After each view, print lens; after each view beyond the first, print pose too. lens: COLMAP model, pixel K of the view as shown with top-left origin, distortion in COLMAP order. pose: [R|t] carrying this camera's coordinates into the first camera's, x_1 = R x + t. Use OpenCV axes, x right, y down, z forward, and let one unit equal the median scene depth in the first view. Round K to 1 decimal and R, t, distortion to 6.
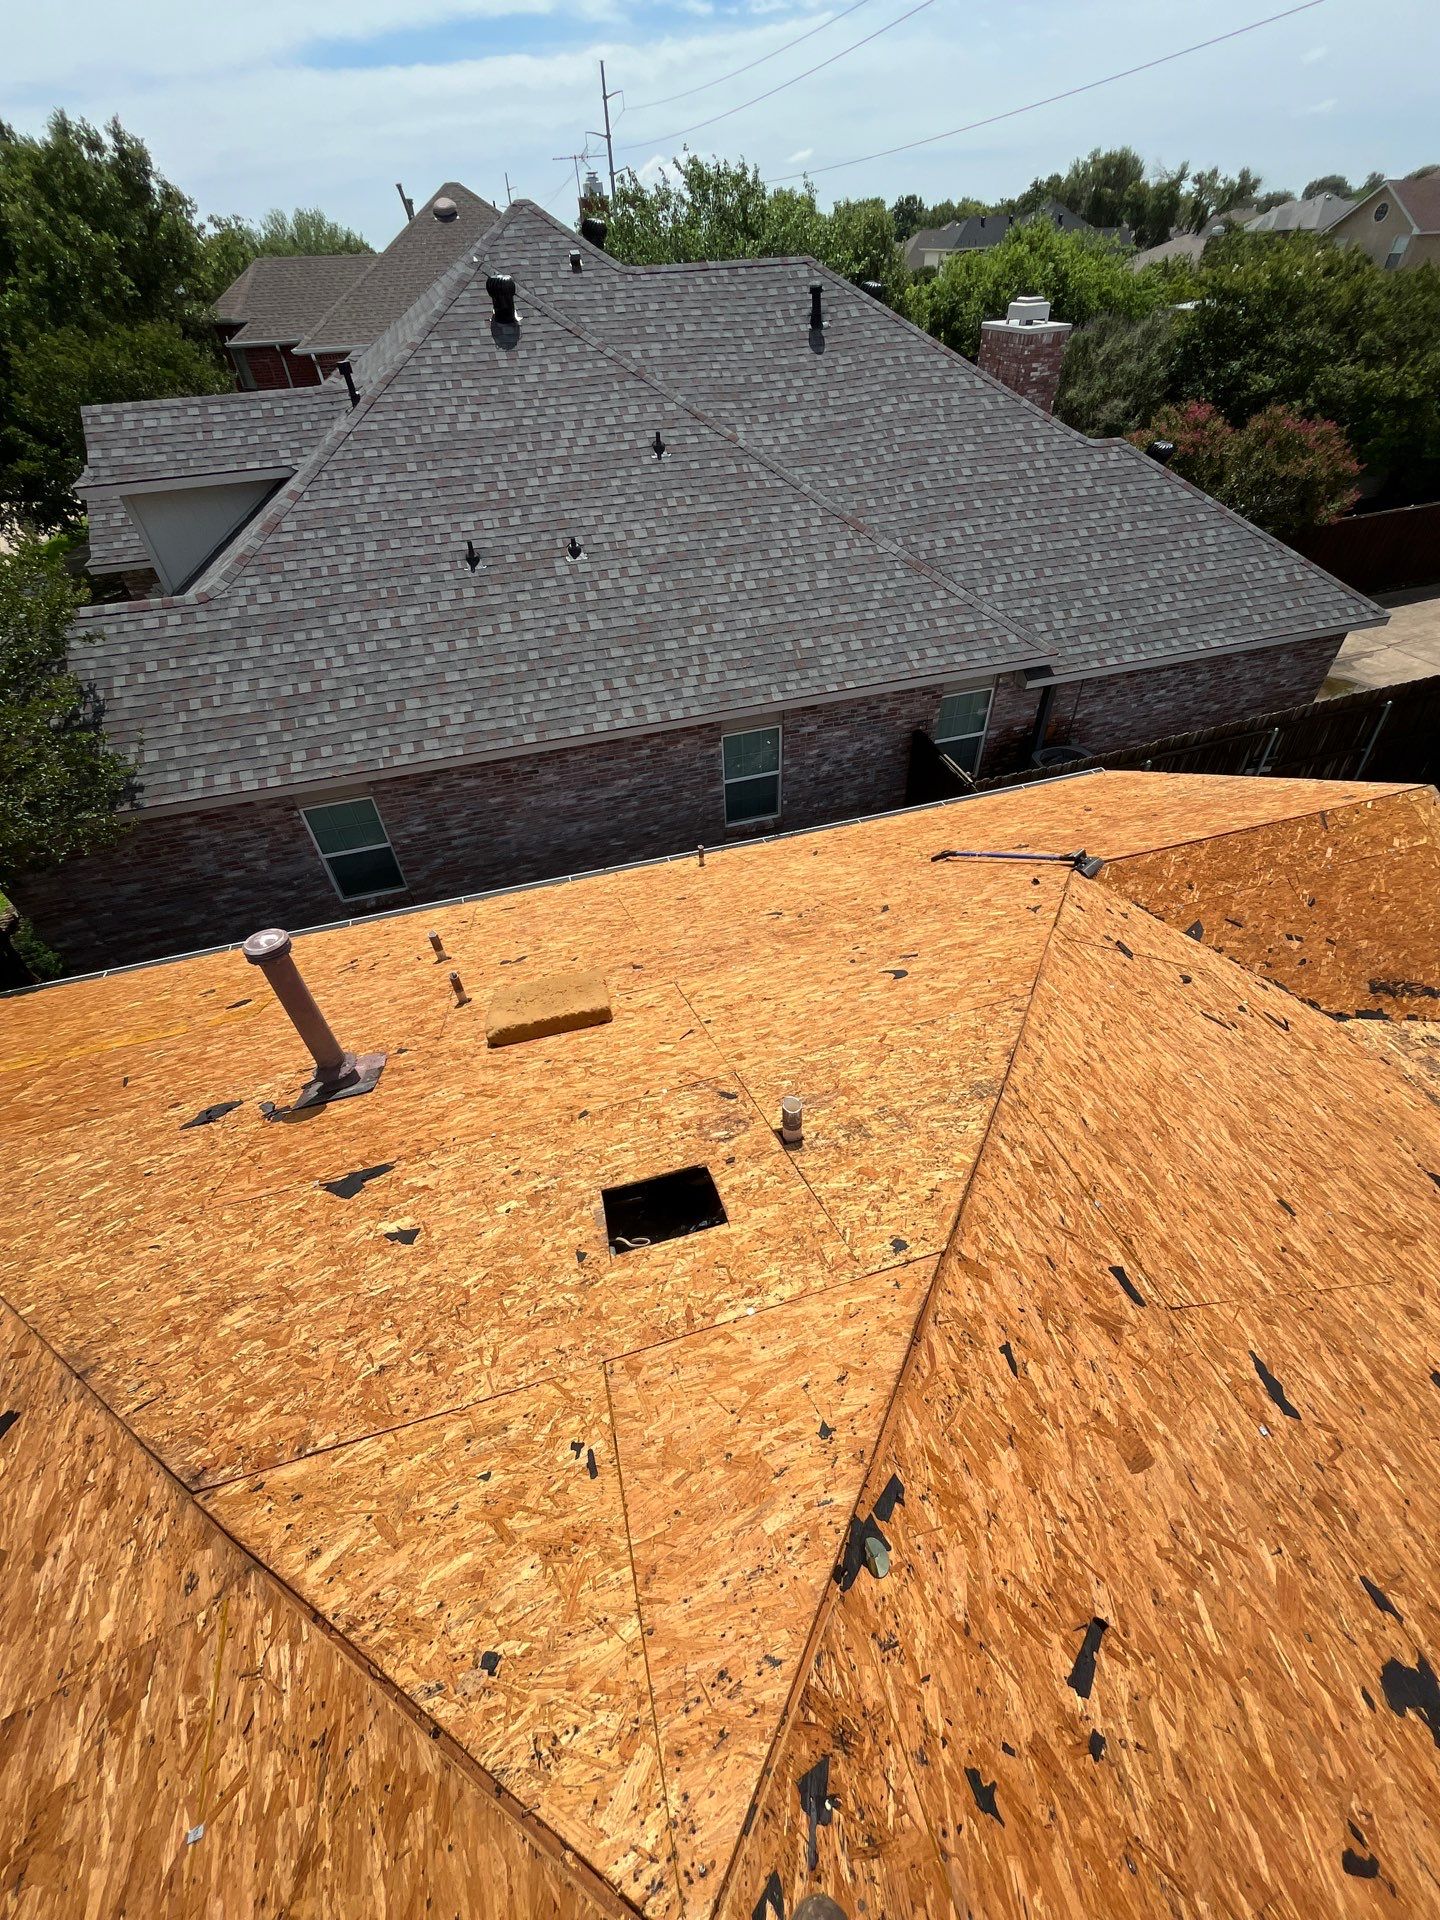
lens RADIAL K [[771.0, 0, 718.1], [0, 771.0, 967.3], [0, 0, 1]] dist [-0.003600, 0.002110]
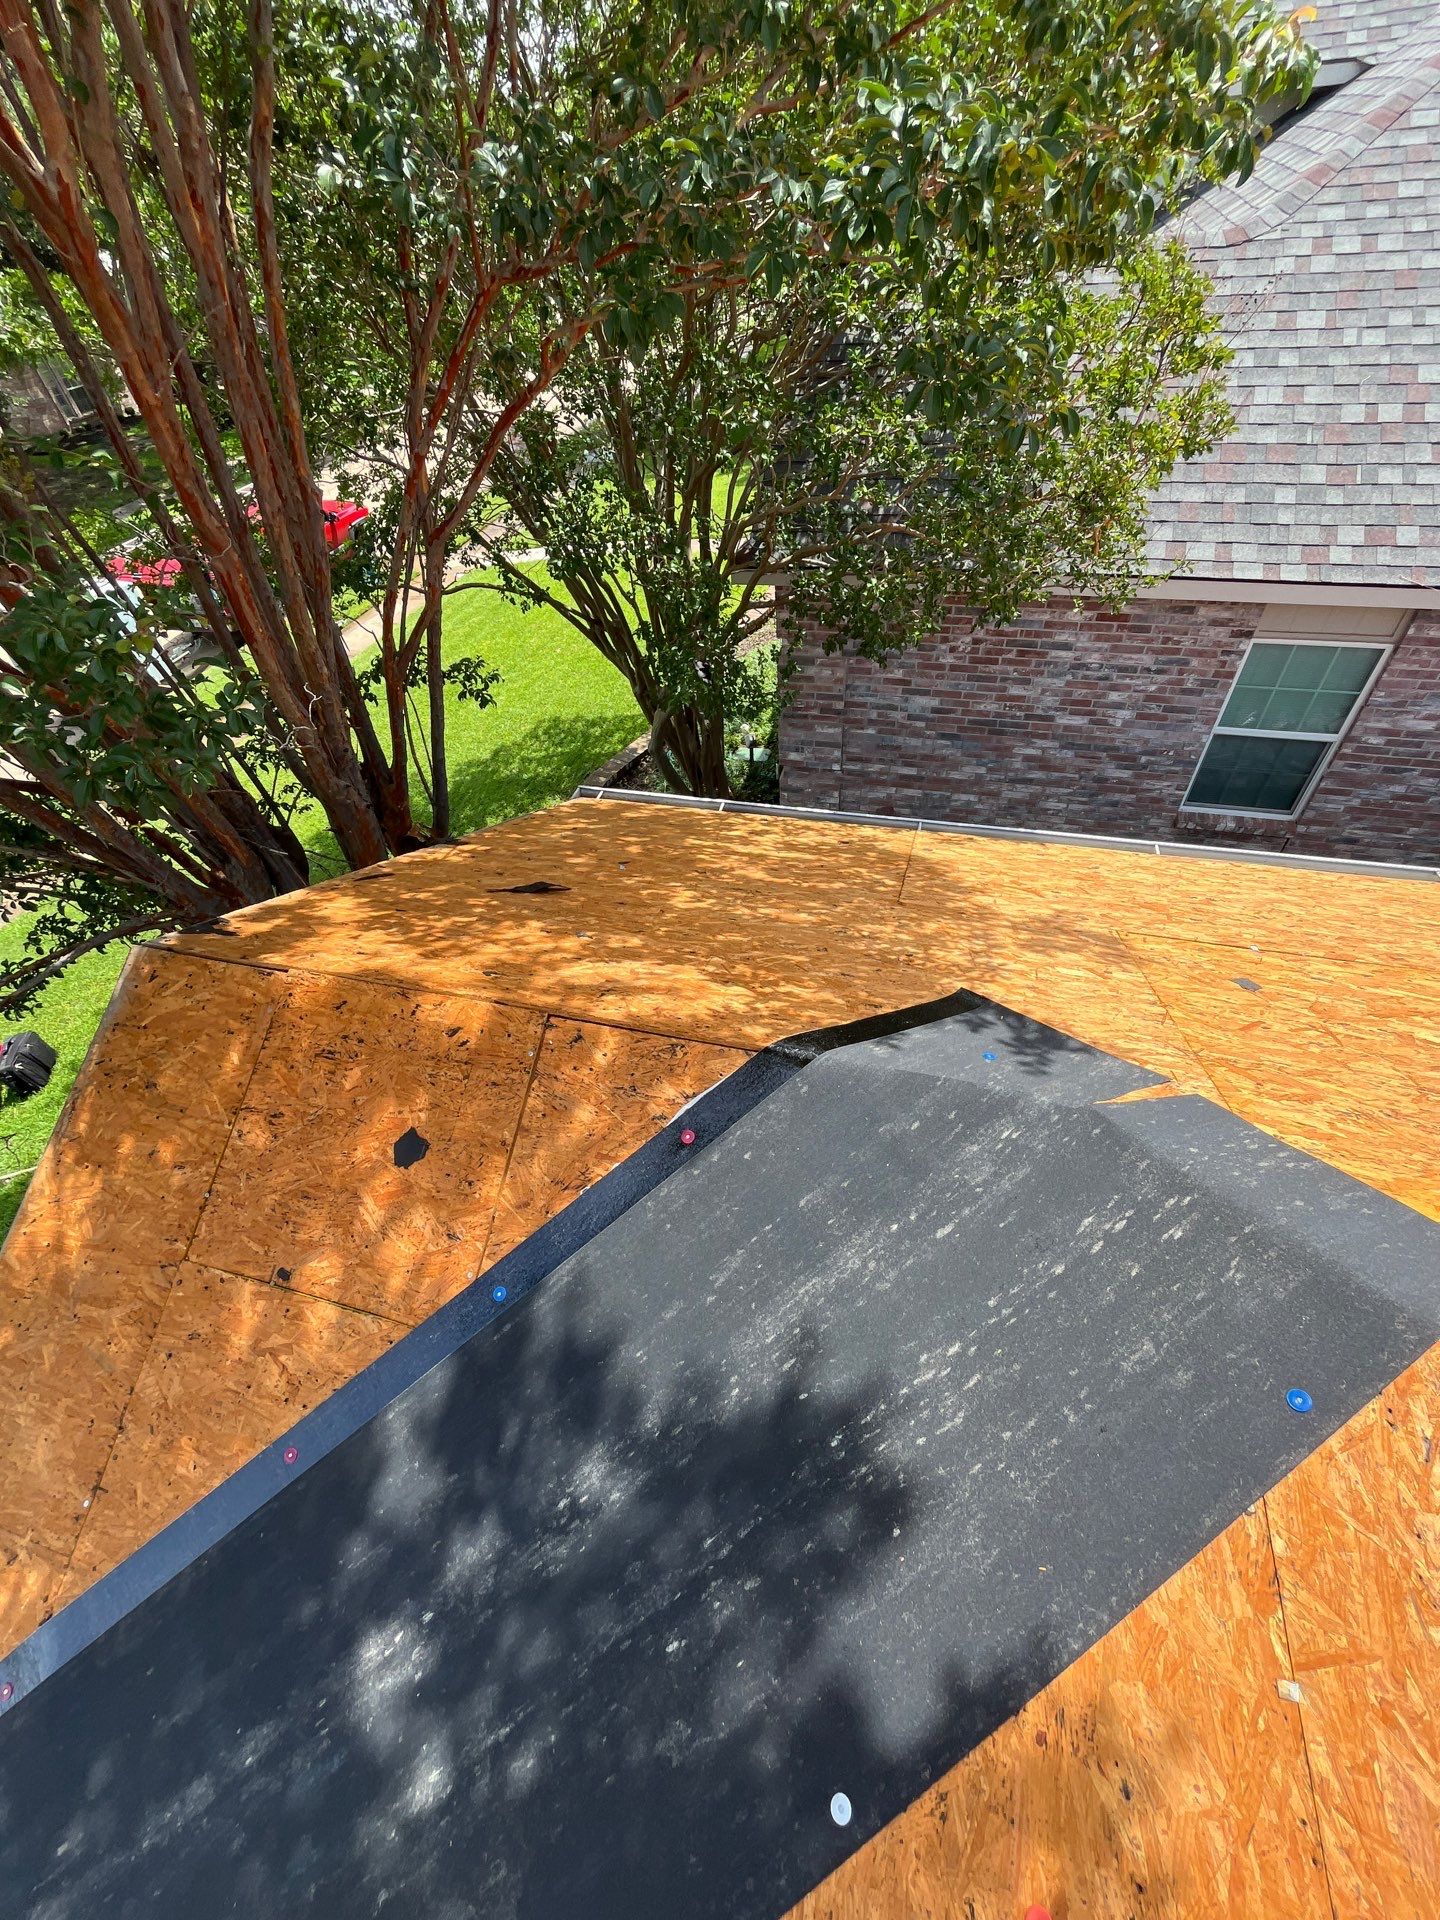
lens RADIAL K [[771.0, 0, 717.5], [0, 771.0, 964.4], [0, 0, 1]] dist [-0.003600, 0.002110]
pose [[0.852345, 0.368974, -0.370629, -0.589194], [-0.336832, 0.929433, 0.150660, 0.069956], [0.400064, -0.003575, 0.916480, 0.316920]]
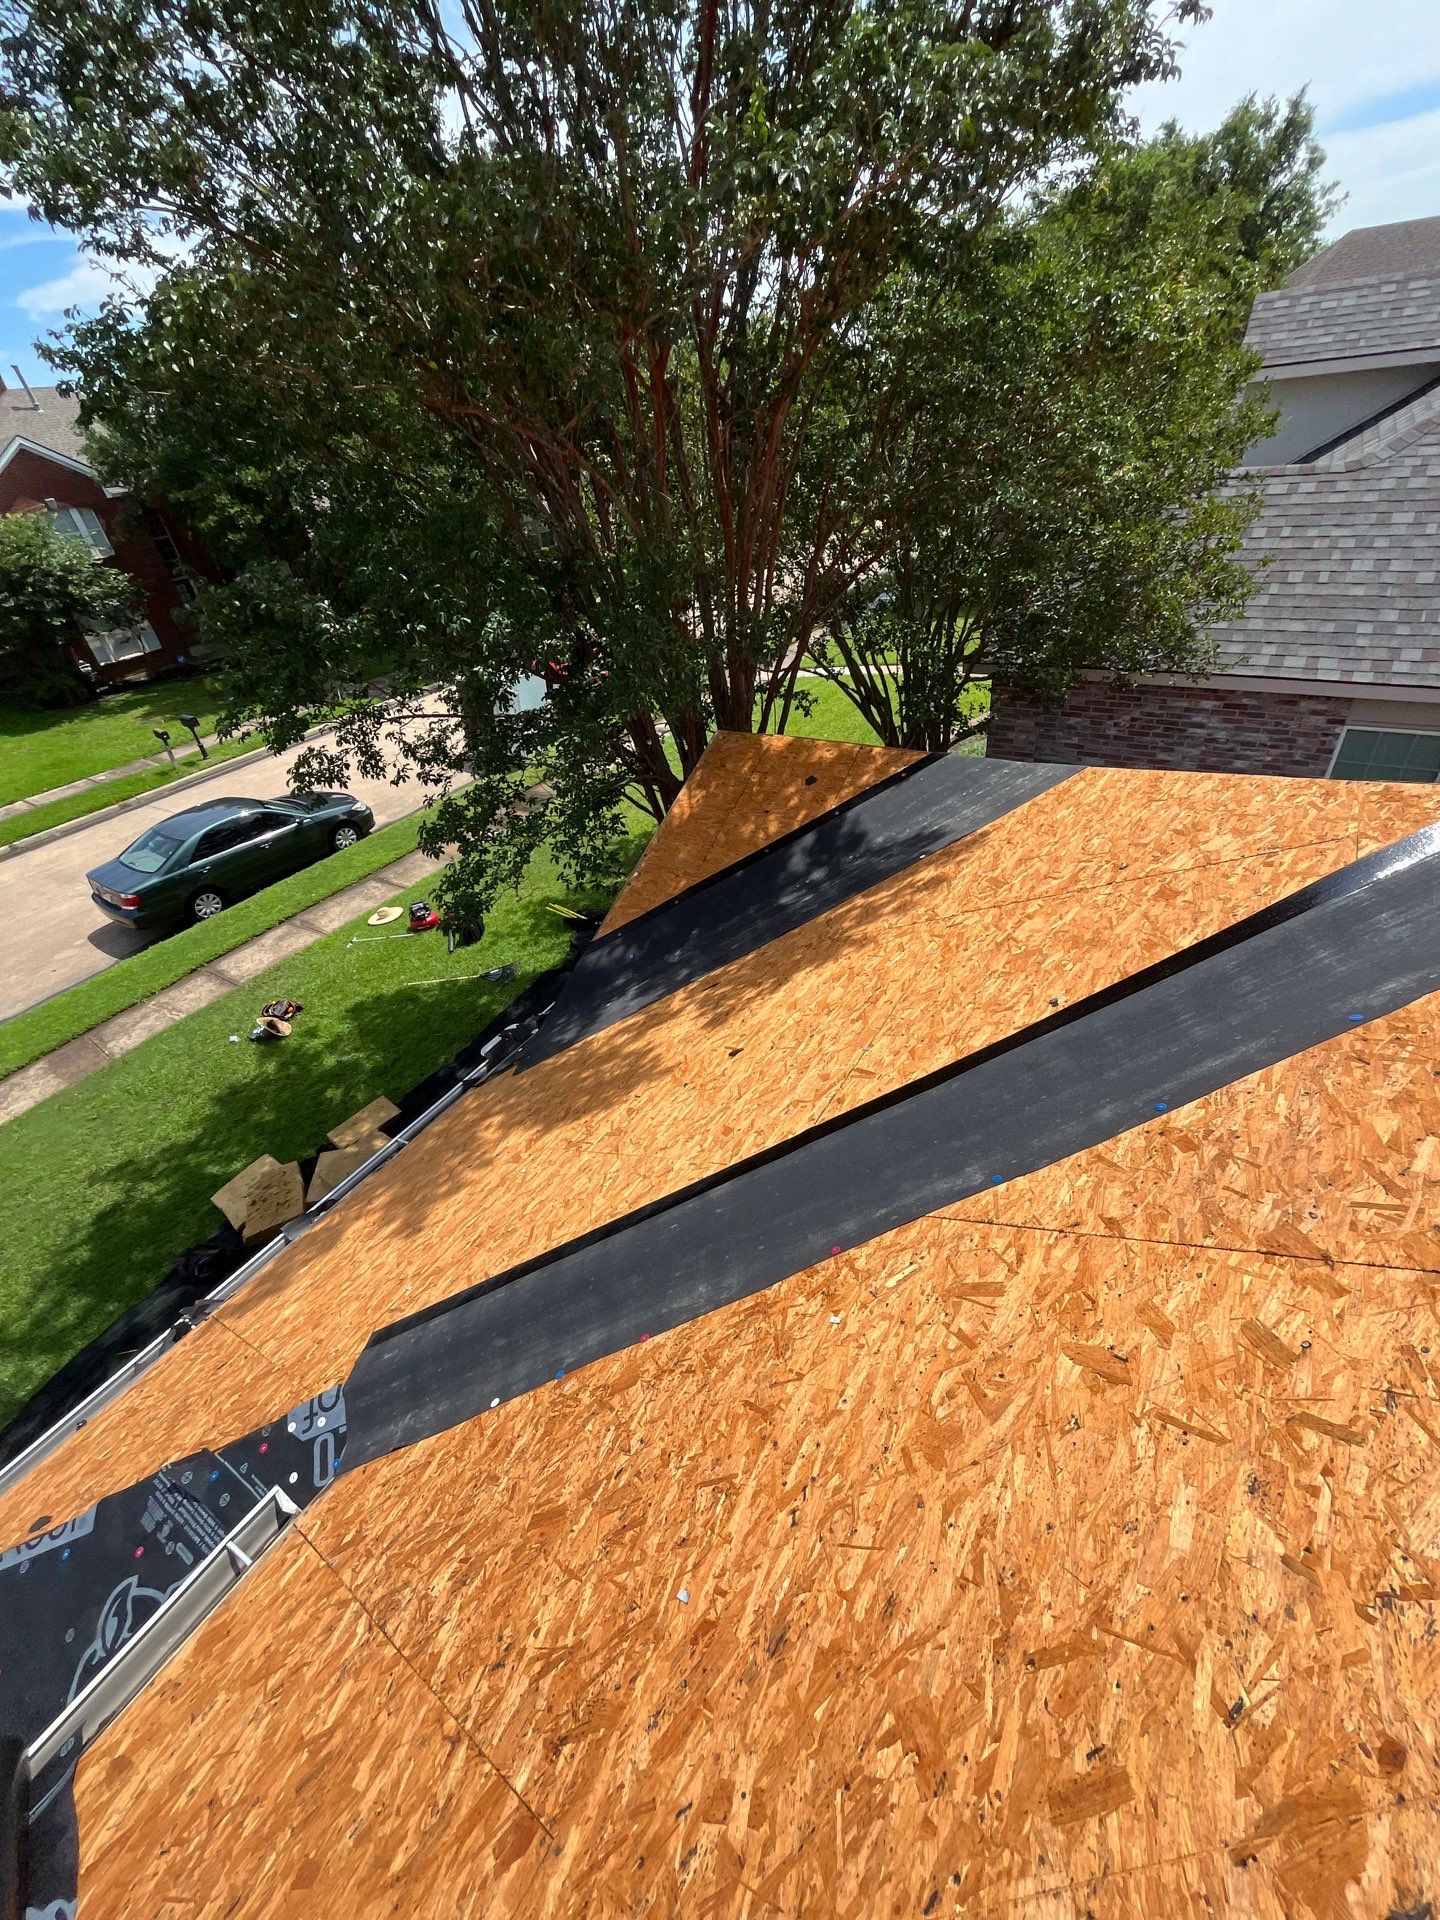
lens RADIAL K [[771.0, 0, 720.4], [0, 771.0, 959.6], [0, 0, 1]] dist [-0.003600, 0.002110]
pose [[0.654930, 0.419644, -0.628462, -0.370733], [-0.454840, 0.883034, 0.115634, 0.212506], [0.603479, 0.210117, 0.769197, 0.052422]]
